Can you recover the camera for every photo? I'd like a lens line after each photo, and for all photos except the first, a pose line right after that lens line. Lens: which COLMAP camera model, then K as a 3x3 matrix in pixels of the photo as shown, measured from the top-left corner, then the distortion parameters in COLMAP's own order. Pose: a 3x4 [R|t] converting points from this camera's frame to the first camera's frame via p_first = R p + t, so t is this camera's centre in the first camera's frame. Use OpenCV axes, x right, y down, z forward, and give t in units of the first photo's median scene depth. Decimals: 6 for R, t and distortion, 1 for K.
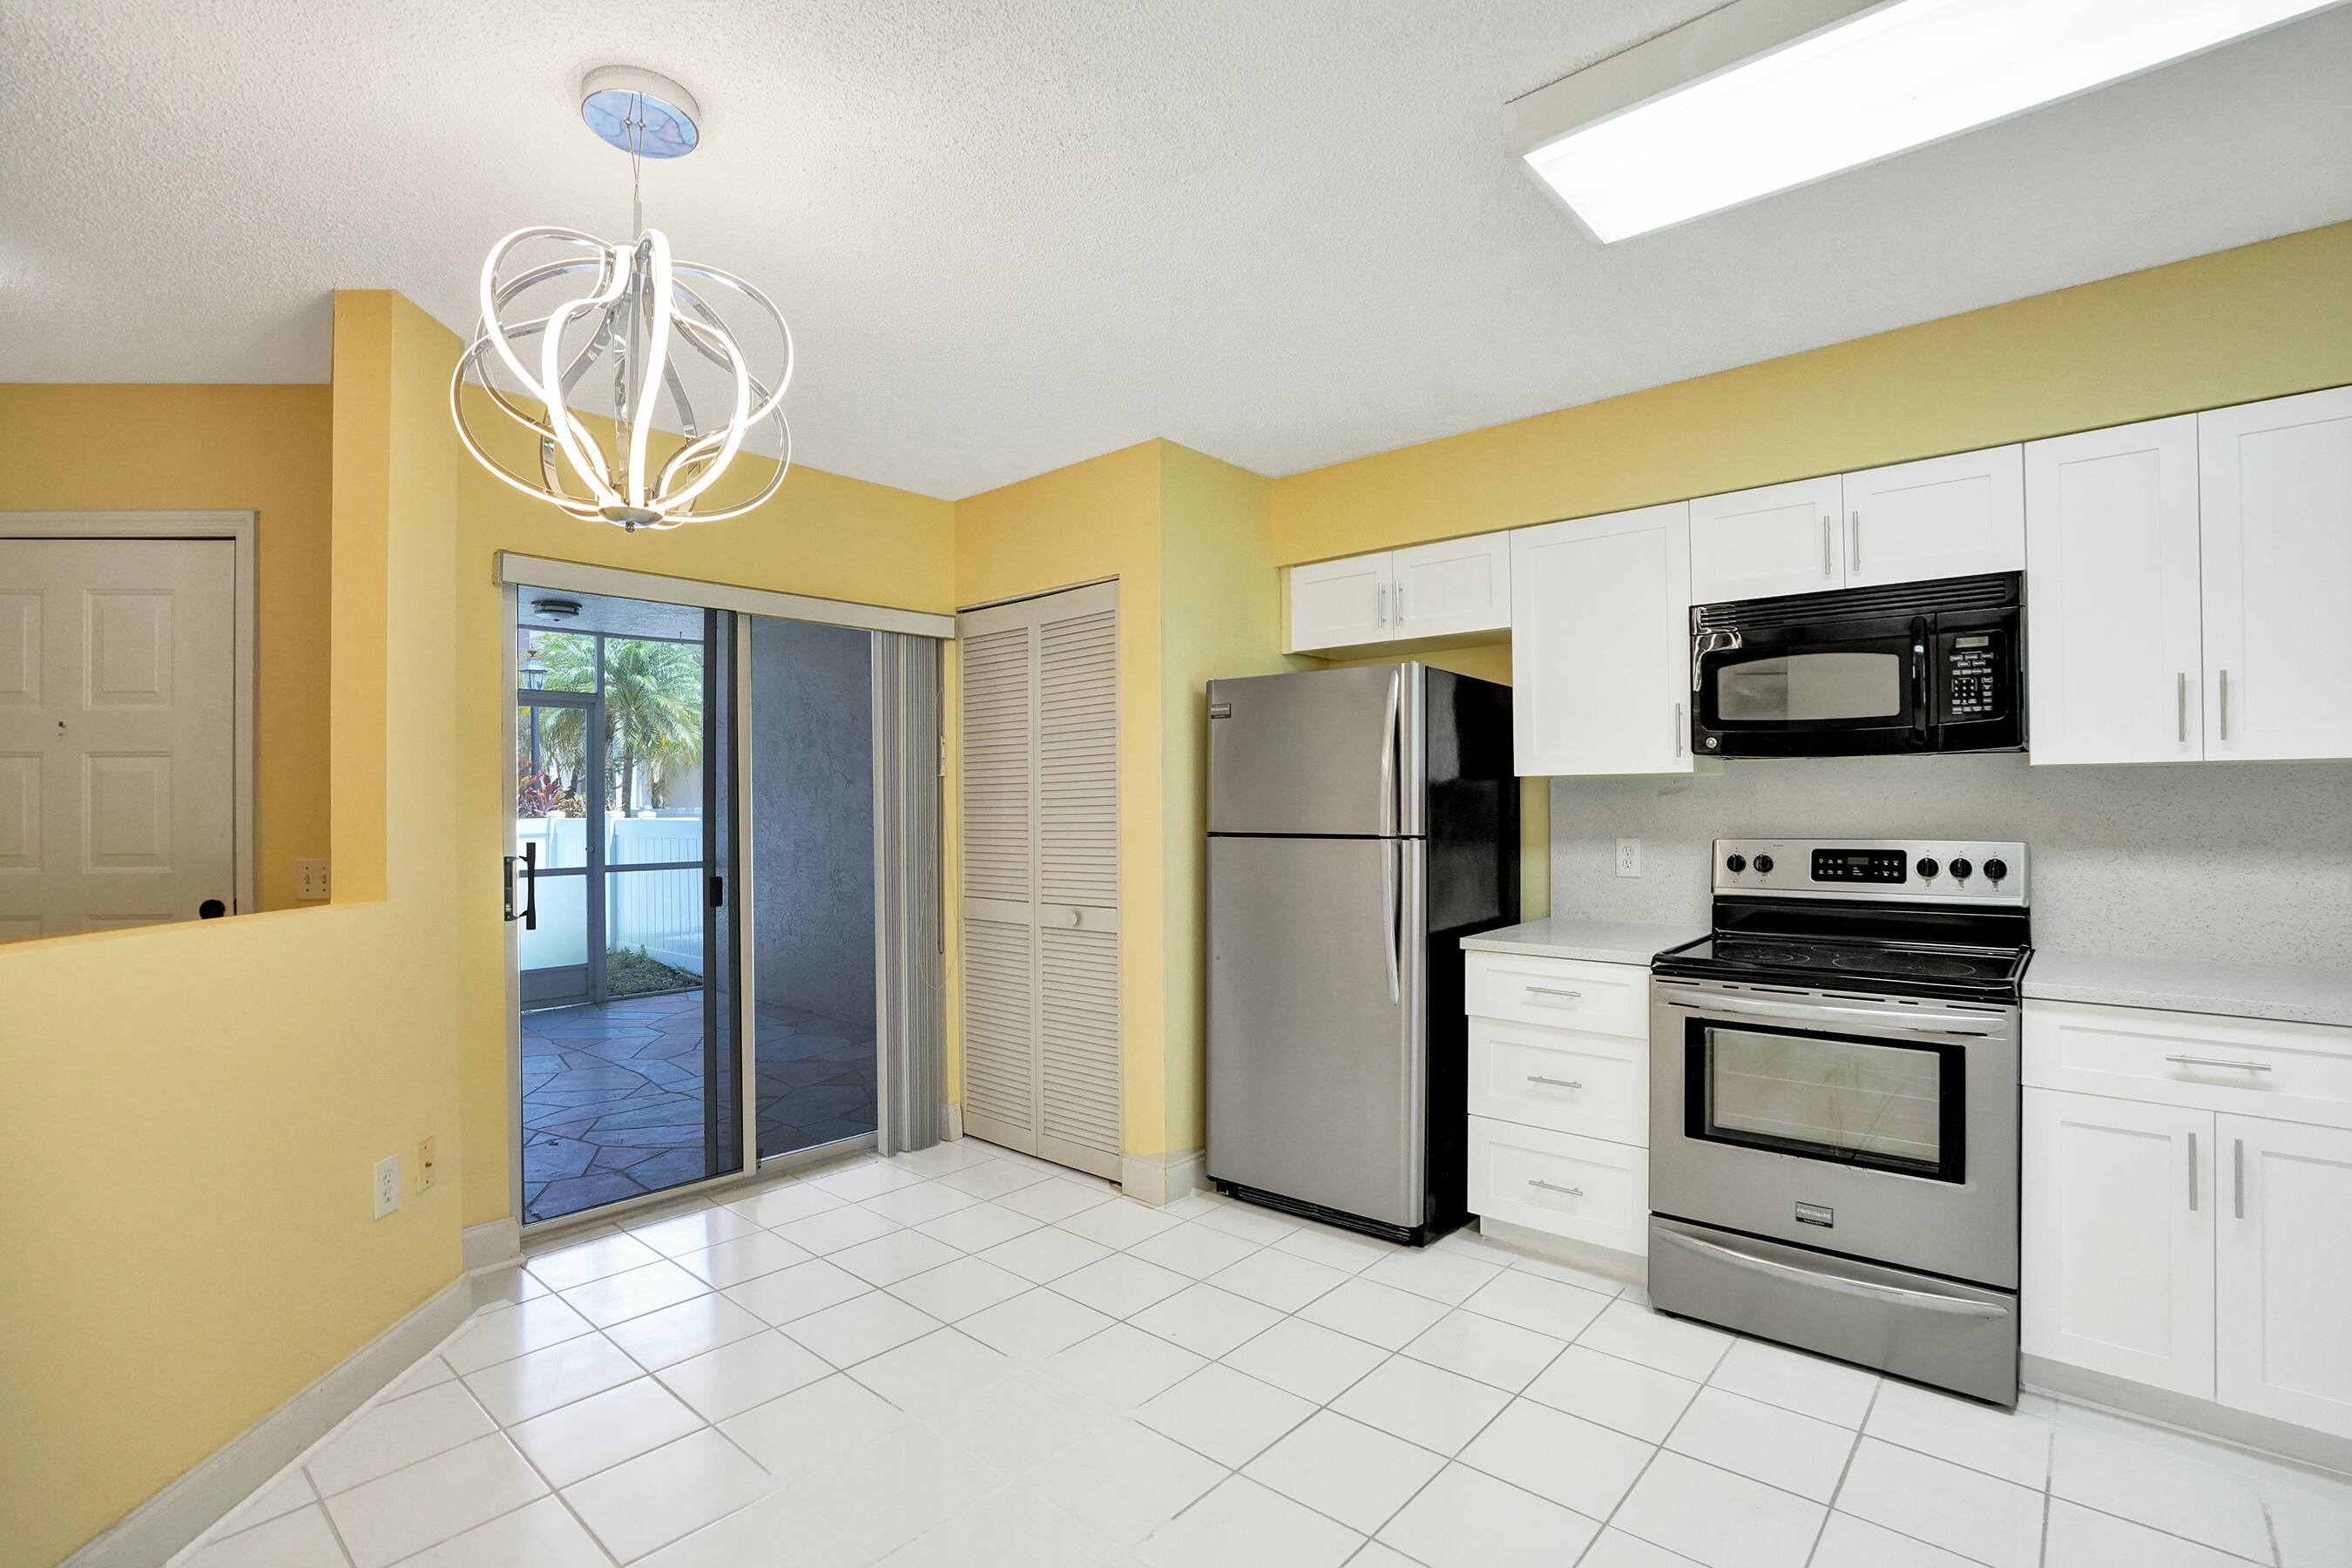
lens RADIAL K [[1085.1, 0, 1179.8], [0, 1085.1, 791.3], [0, 0, 1]] dist [-0.055316, 0.024136]
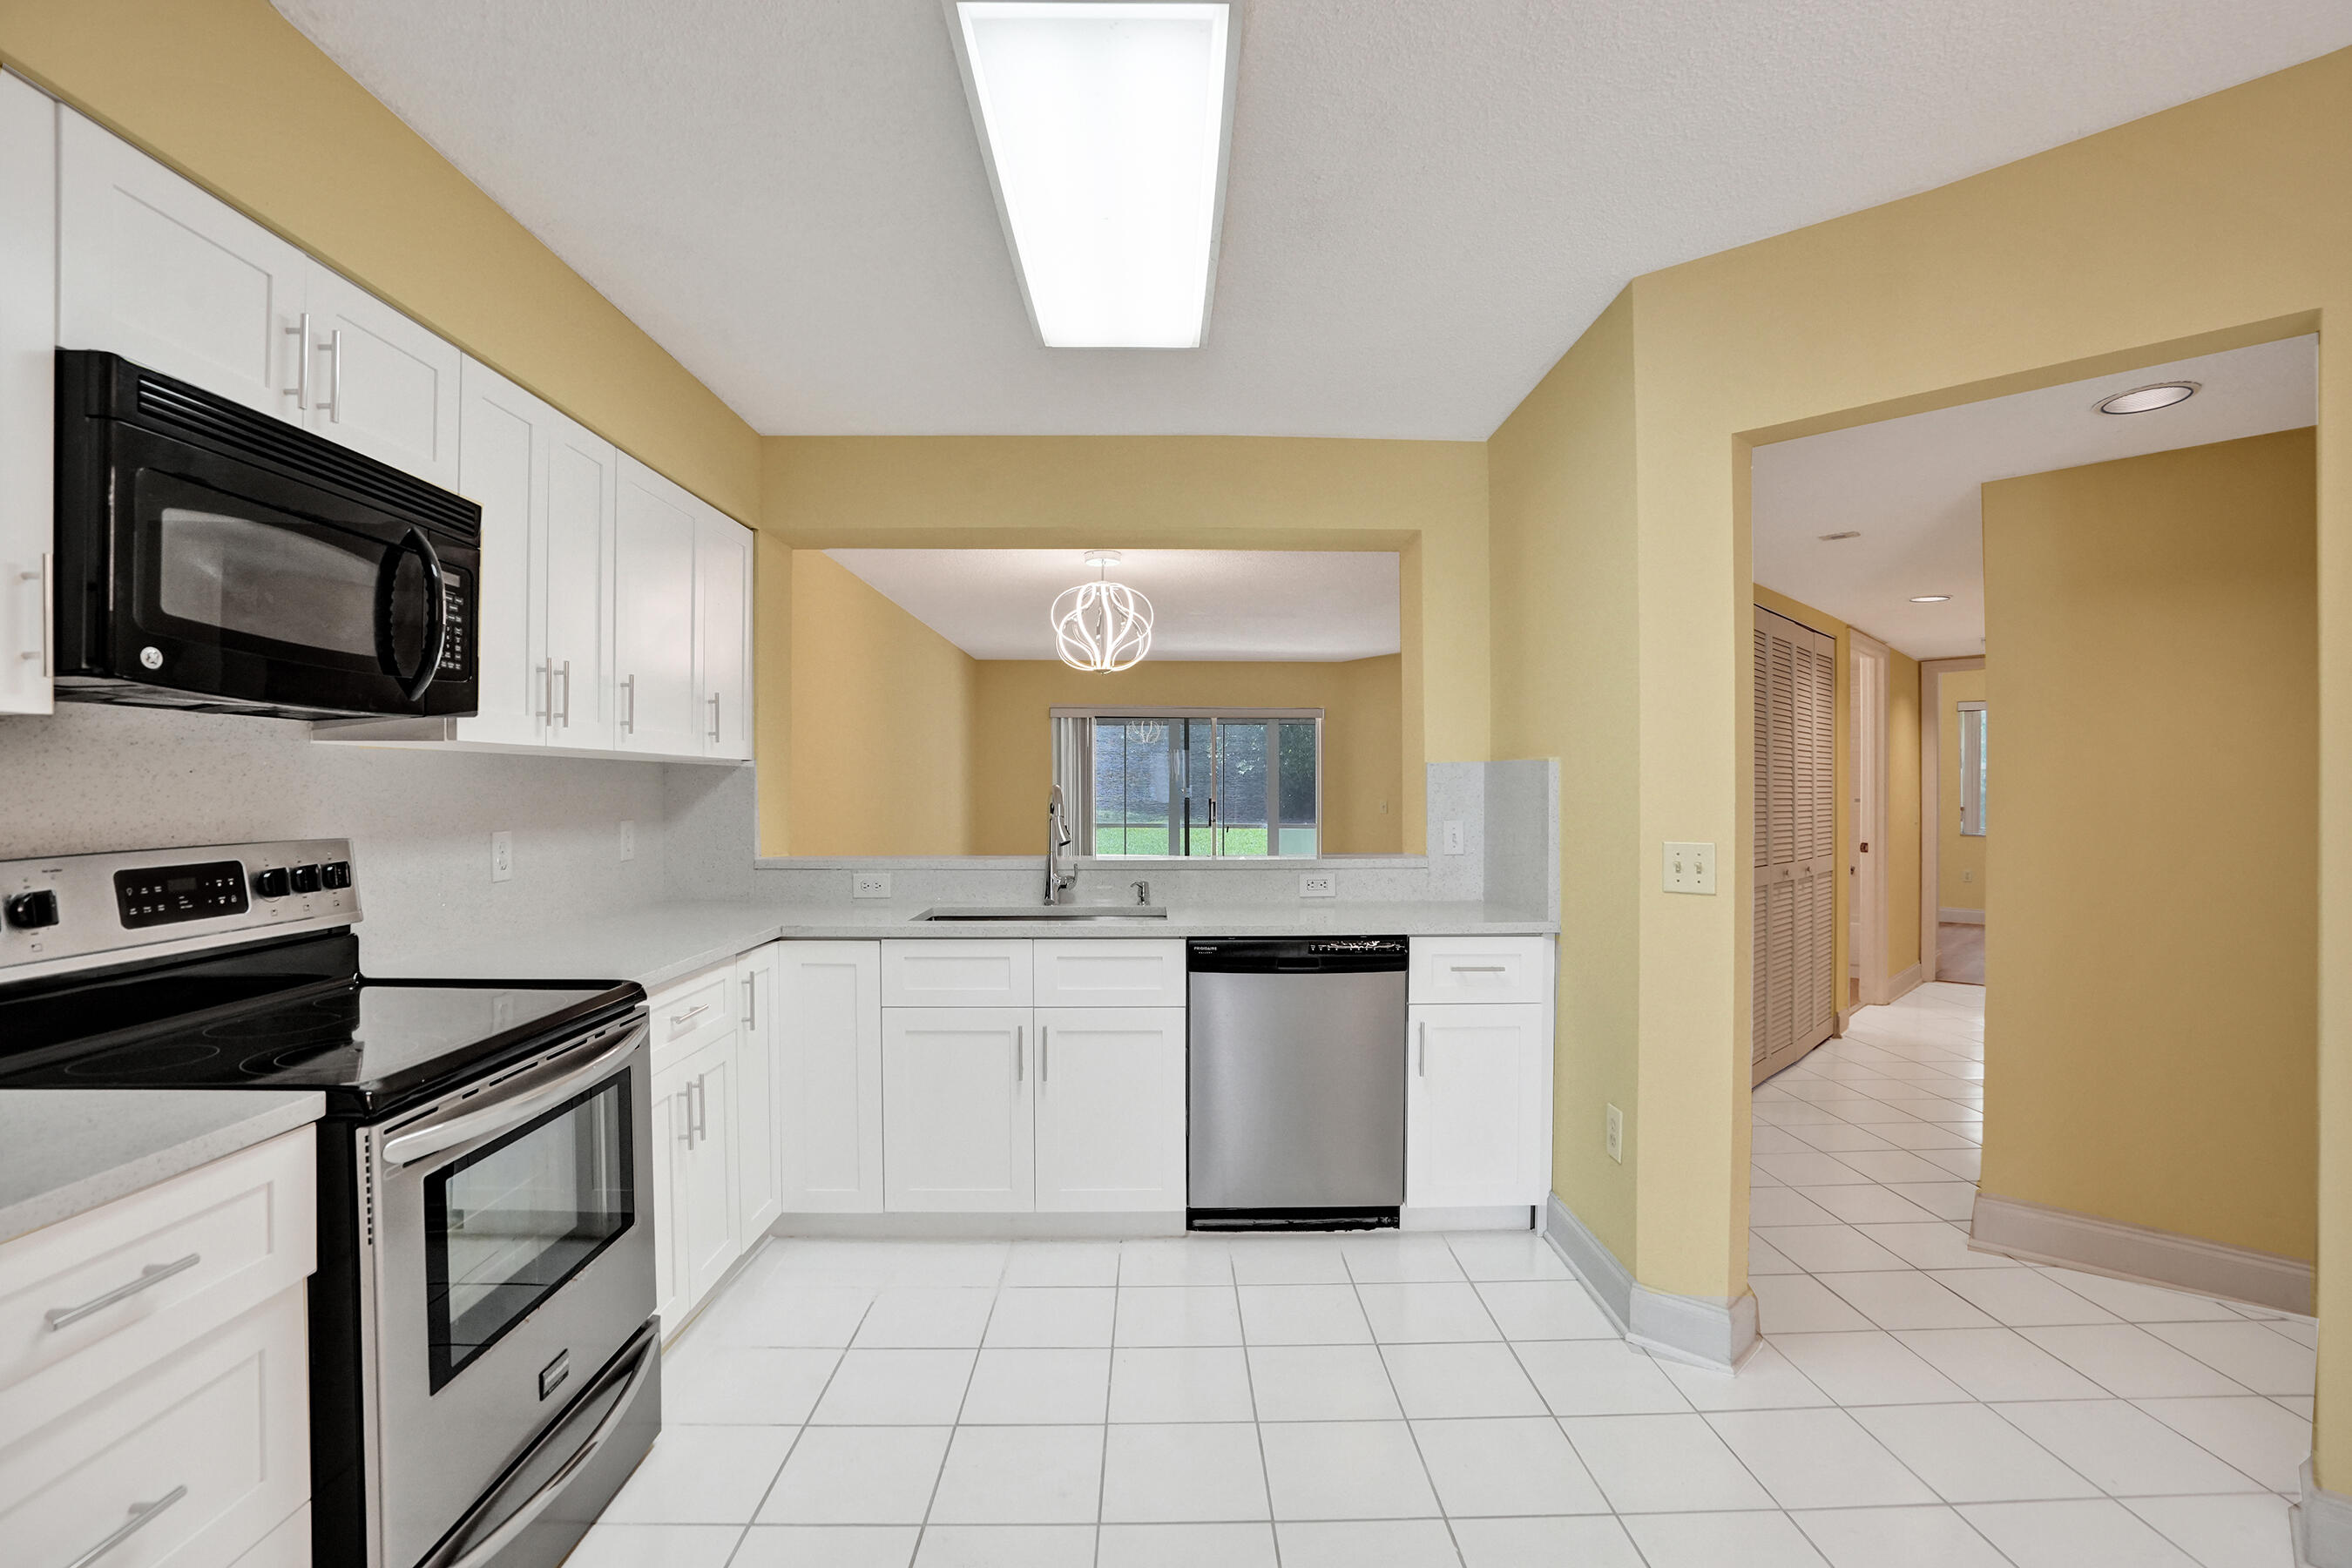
lens RADIAL K [[1085.1, 0, 1179.8], [0, 1085.1, 791.3], [0, 0, 1]] dist [-0.055316, 0.024136]
pose [[-0.663226, 0.003550, 0.748411, -0.167950], [-0.003293, 0.999965, -0.007662, 0.016920], [-0.748412, -0.007546, -0.663191, 0.996202]]
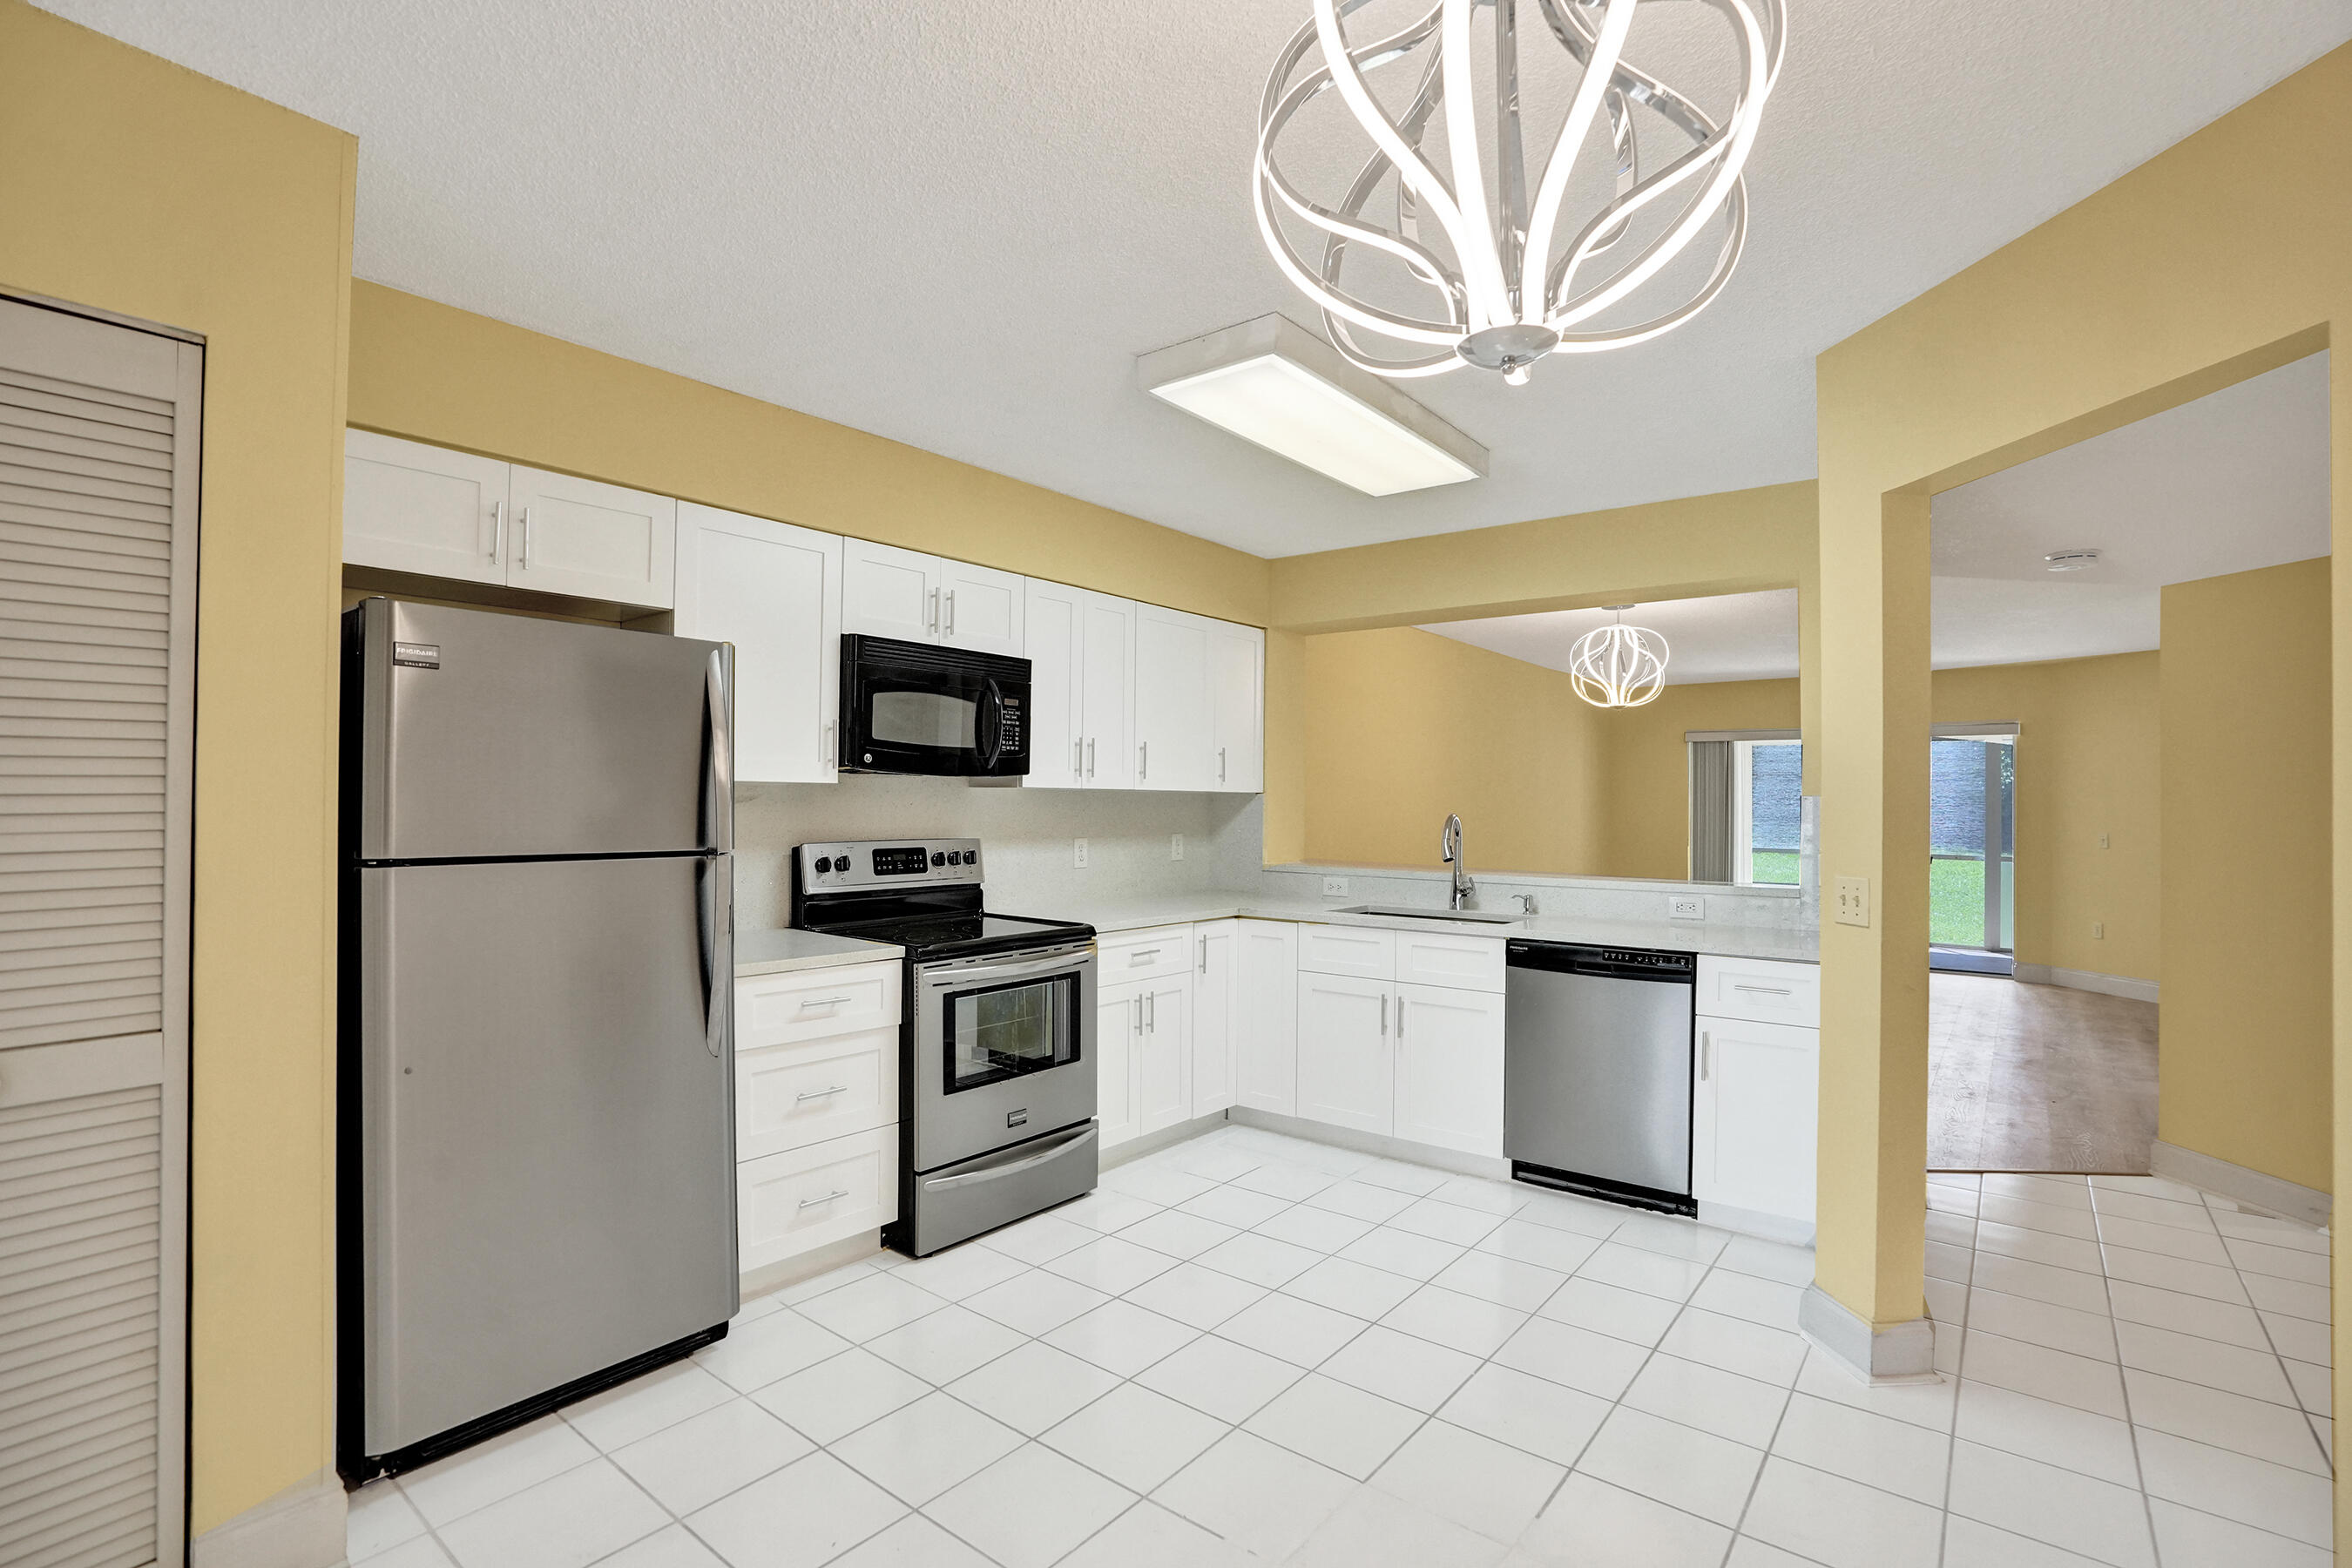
lens RADIAL K [[1085.1, 0, 1179.8], [0, 1085.1, 791.3], [0, 0, 1]] dist [-0.055316, 0.024136]
pose [[-0.040215, 0.016886, 0.999048, -0.679509], [-0.017854, 0.999685, -0.017615, 0.003607], [-0.999032, -0.018545, -0.039901, 0.736102]]
